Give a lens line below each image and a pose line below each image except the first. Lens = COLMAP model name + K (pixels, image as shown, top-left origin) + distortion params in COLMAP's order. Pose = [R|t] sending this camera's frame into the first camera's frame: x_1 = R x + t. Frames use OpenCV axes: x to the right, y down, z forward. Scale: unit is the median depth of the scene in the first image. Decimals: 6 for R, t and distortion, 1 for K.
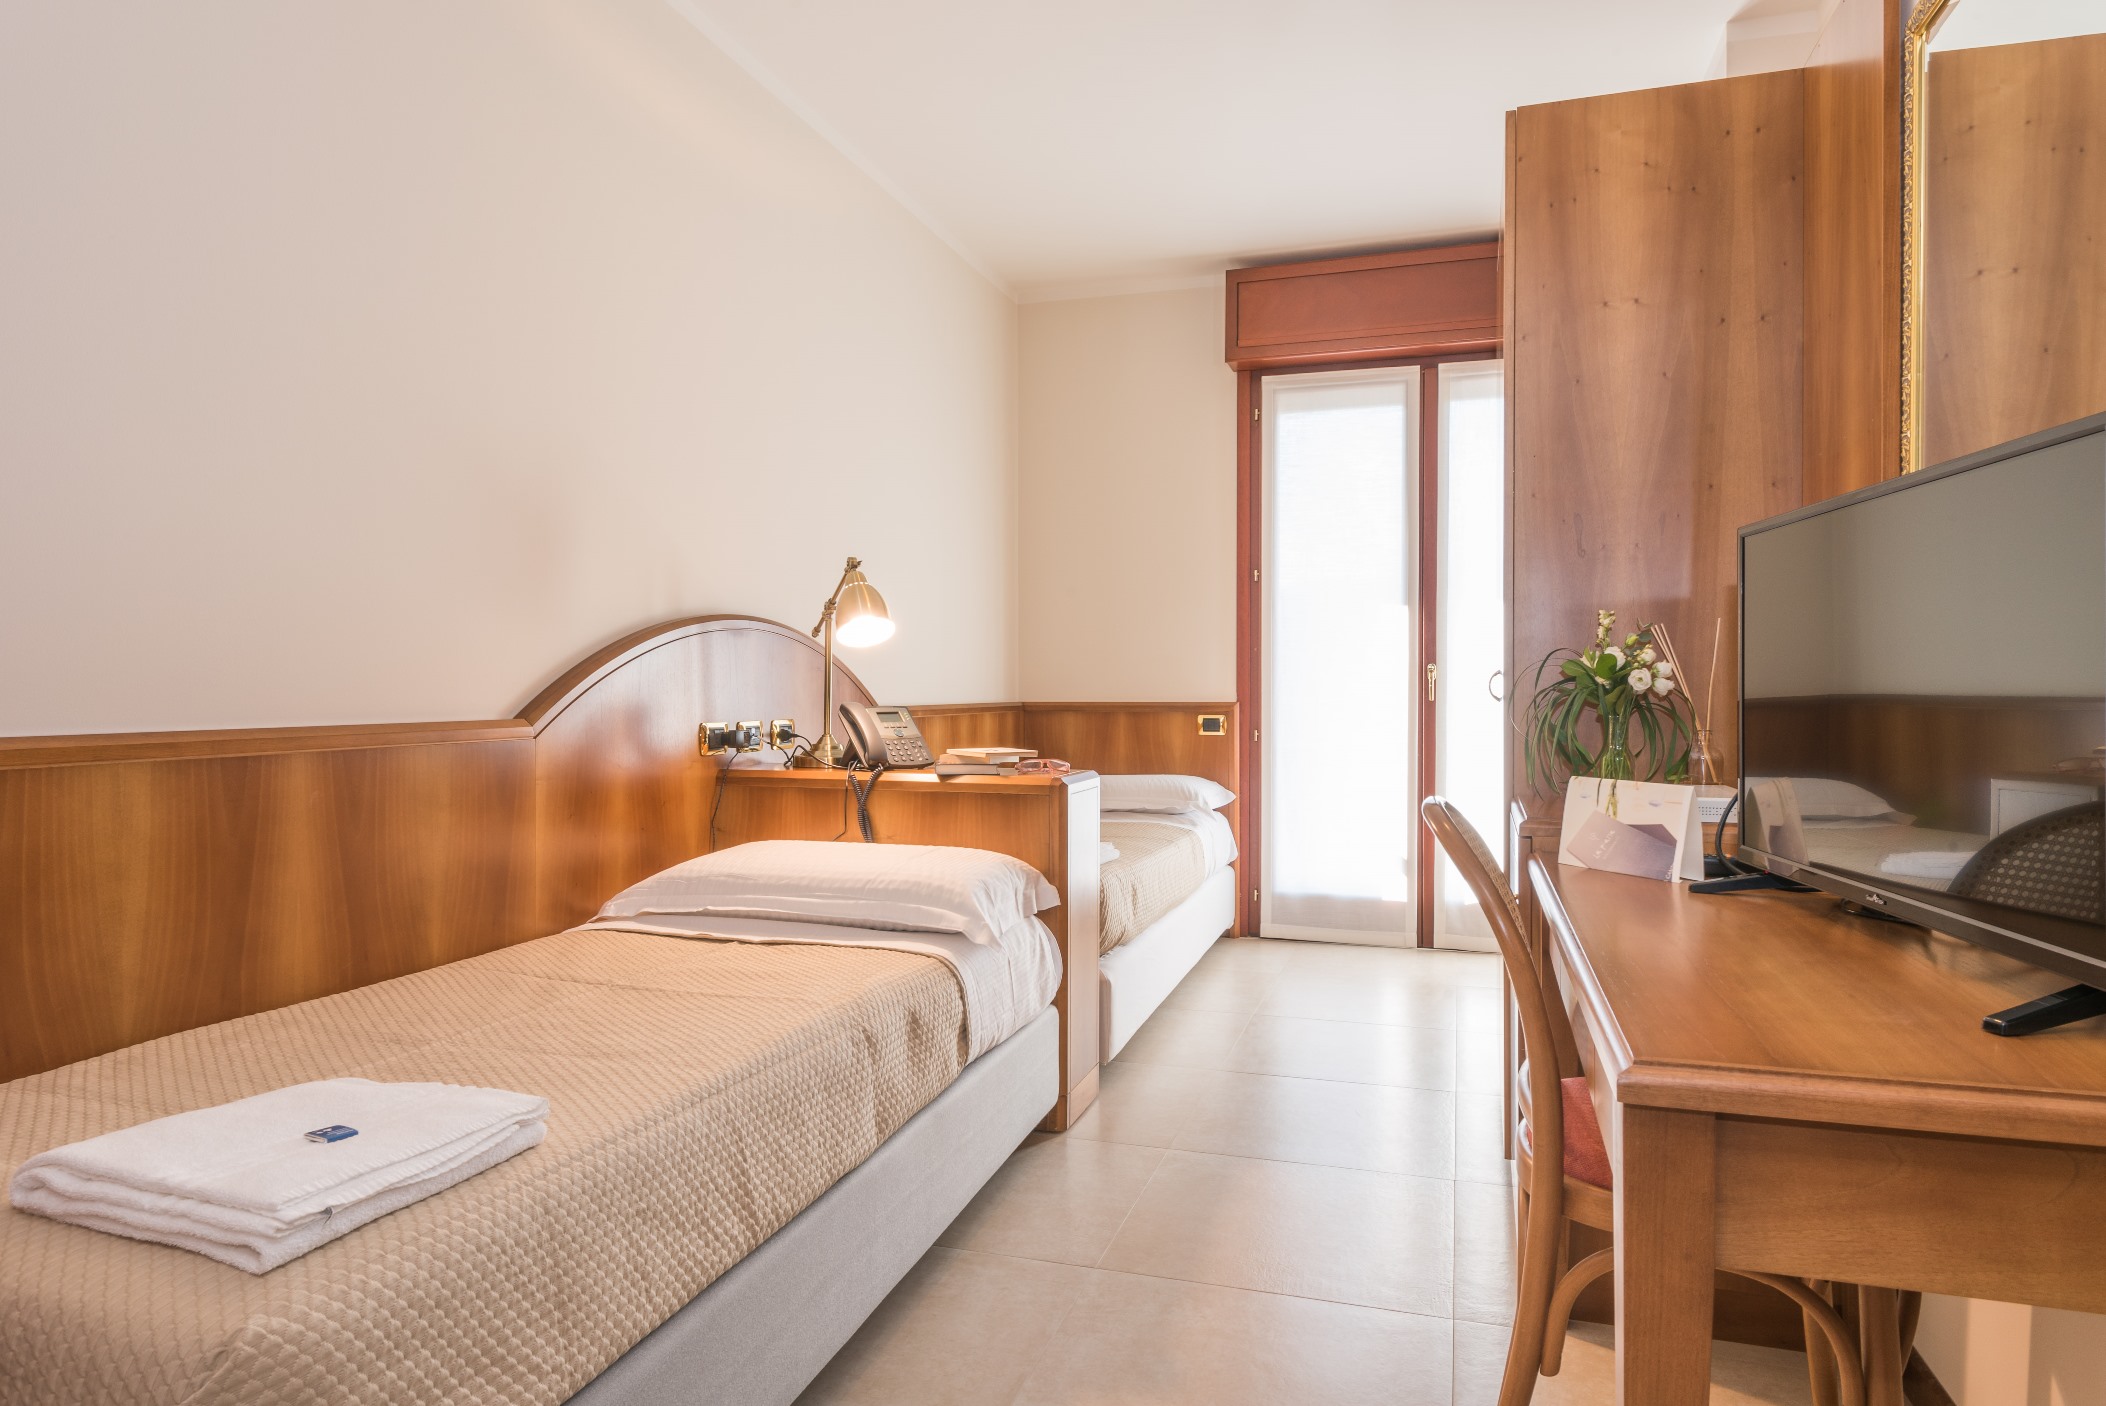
lens RADIAL K [[1286.3, 0, 1053.0], [0, 1286.3, 703.0], [0, 0, 1]] dist [0.001545, 0.000052]
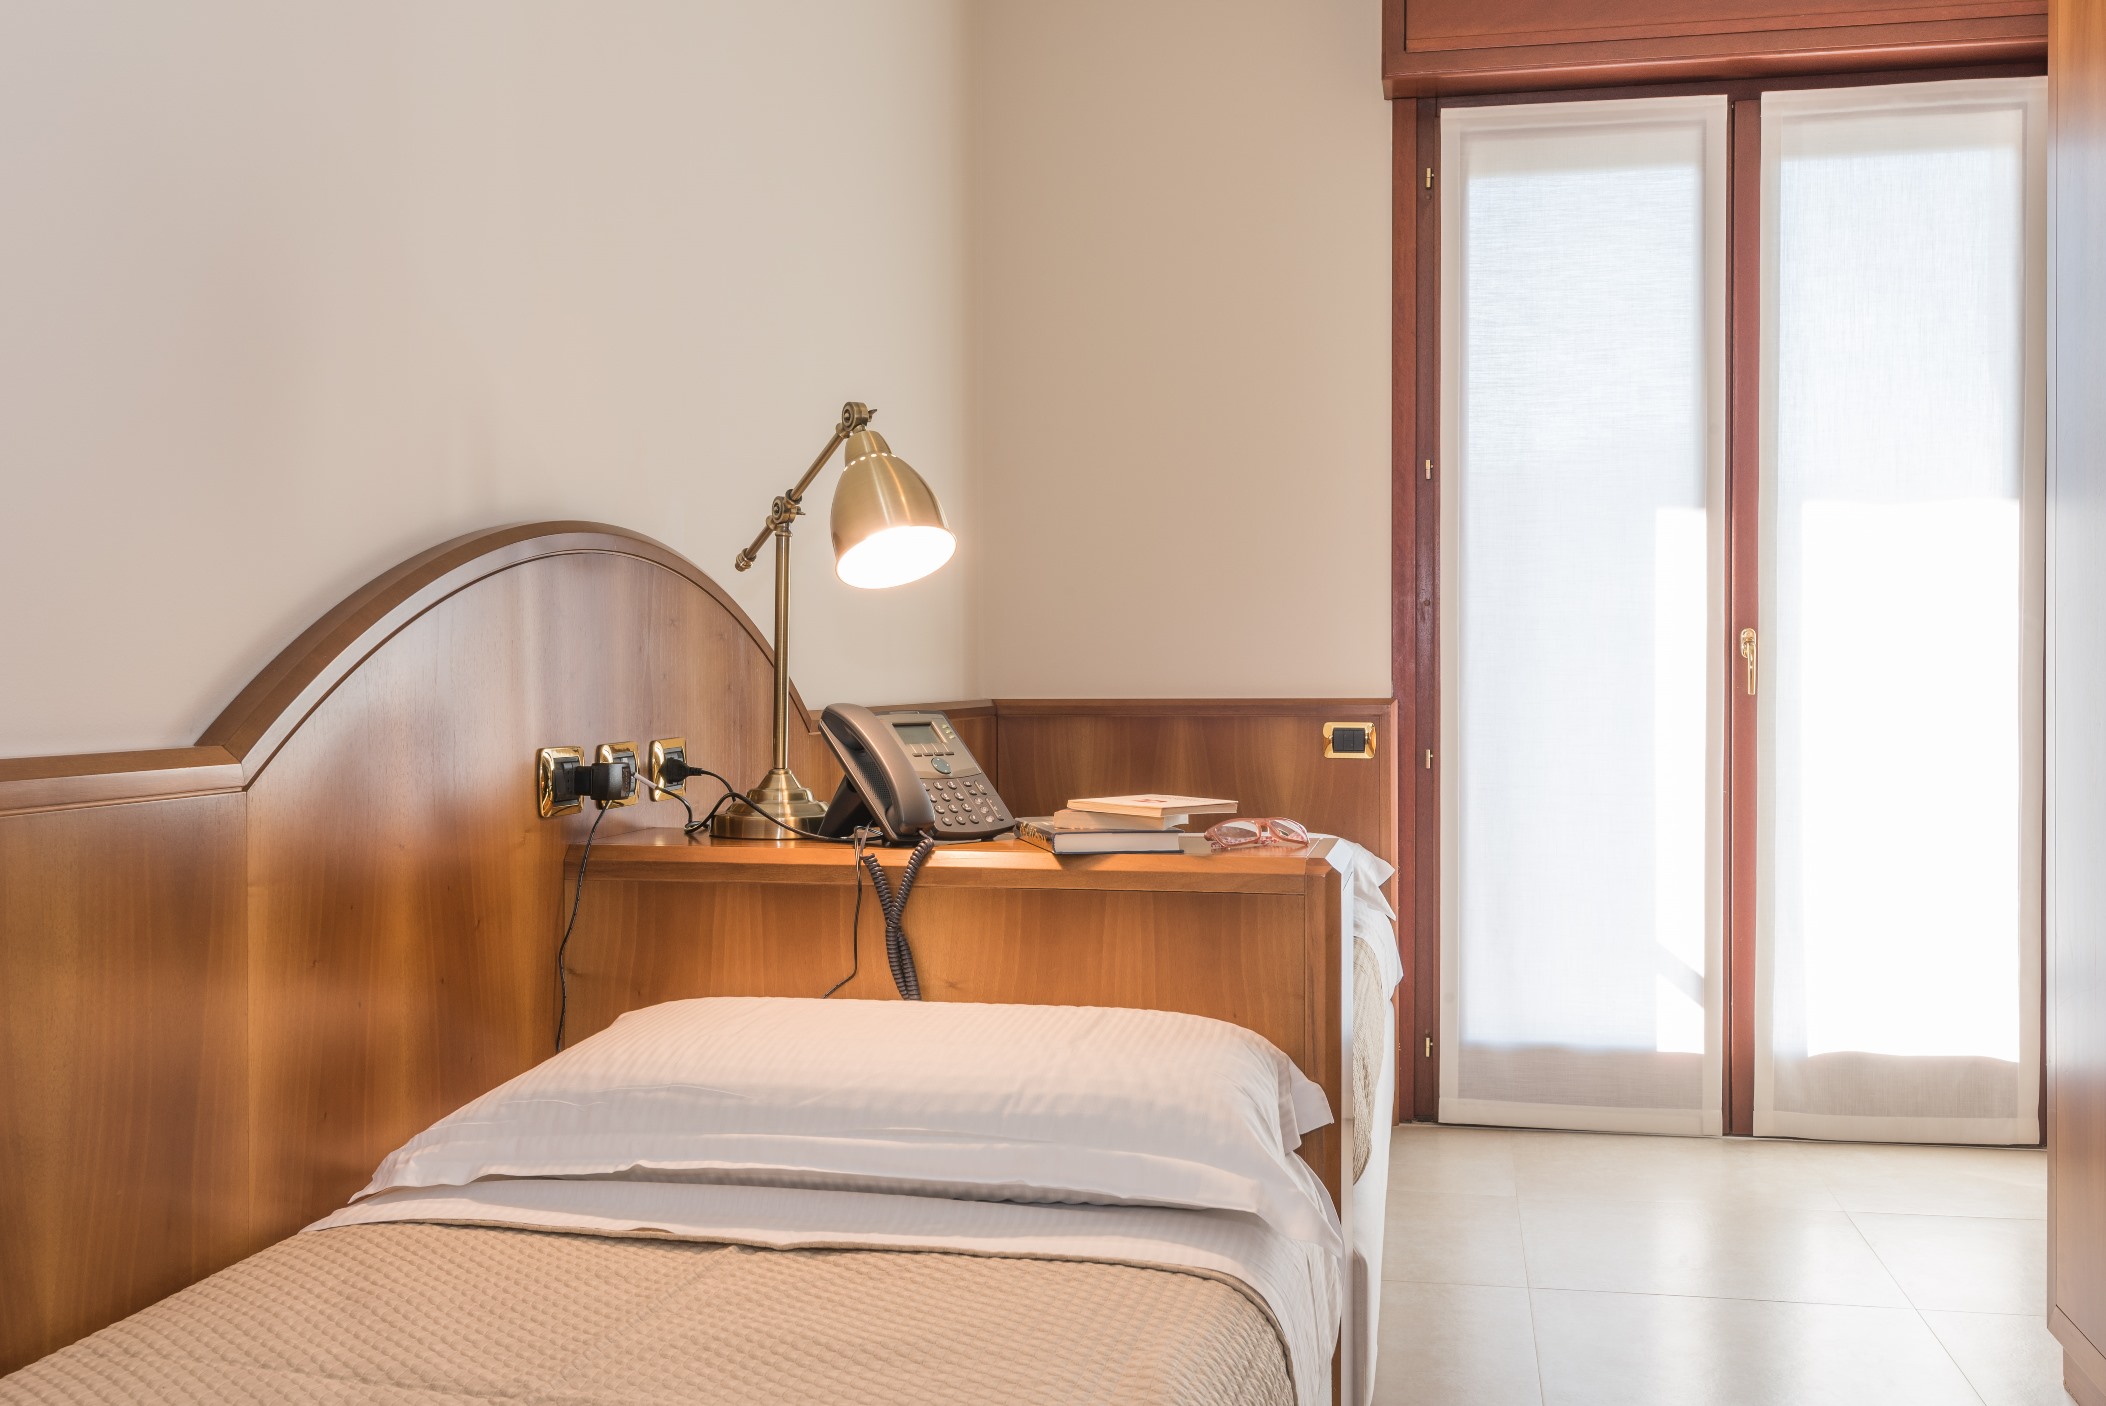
lens RADIAL K [[2080.4, 0, 1053.0], [0, 2080.4, 703.0], [0, 0, 1]] dist [-0.081236, 0.289513]
pose [[0.993470, -0.003242, 0.114044, -0.164862], [0.002942, 0.999992, 0.002794, -0.002517], [-0.114052, -0.002441, 0.993472, 0.211784]]
